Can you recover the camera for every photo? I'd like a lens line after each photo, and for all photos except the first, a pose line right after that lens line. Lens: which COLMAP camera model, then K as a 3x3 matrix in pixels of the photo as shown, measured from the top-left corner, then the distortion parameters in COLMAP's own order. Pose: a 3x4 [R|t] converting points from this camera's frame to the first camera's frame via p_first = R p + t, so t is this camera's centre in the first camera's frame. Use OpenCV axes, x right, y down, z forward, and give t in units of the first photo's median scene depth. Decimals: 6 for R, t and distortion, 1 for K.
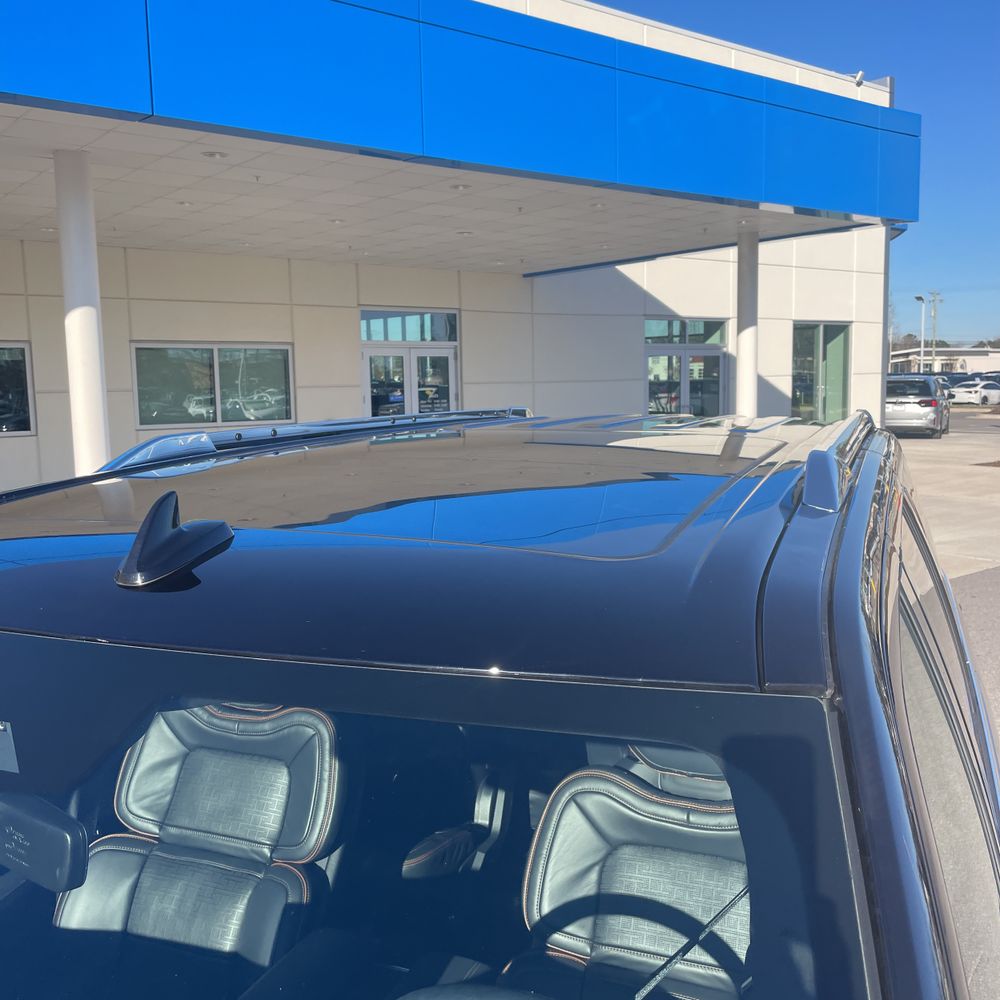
lens RADIAL K [[1045.2, 0, 500.0], [0, 1045.2, 500.0], [0, 0, 1]] dist [0.108468, -0.136897]
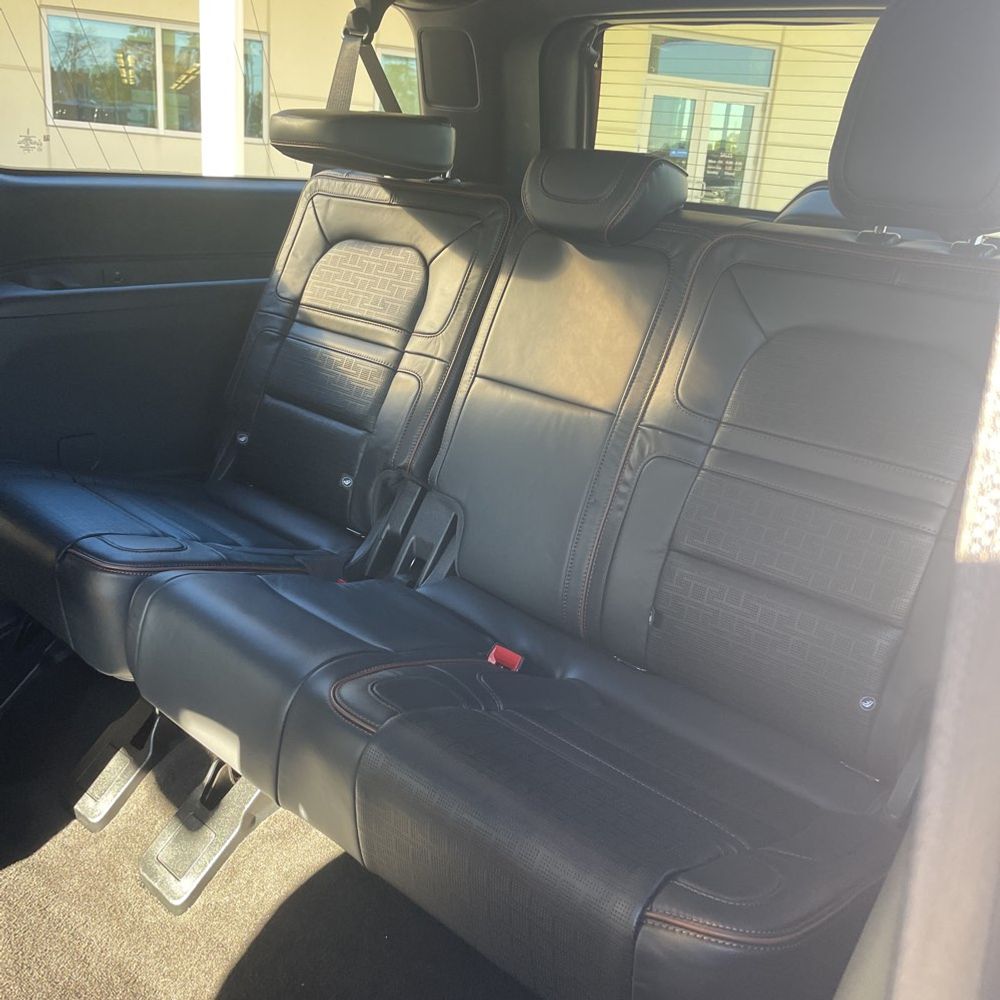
lens RADIAL K [[1045.2, 0, 500.0], [0, 1045.2, 500.0], [0, 0, 1]] dist [0.108468, -0.136897]
pose [[0.958105, 0.189408, -0.214849, -0.004389], [-0.137816, 0.962445, 0.233895, -0.009479], [0.251082, -0.194486, 0.948226, 0.117252]]
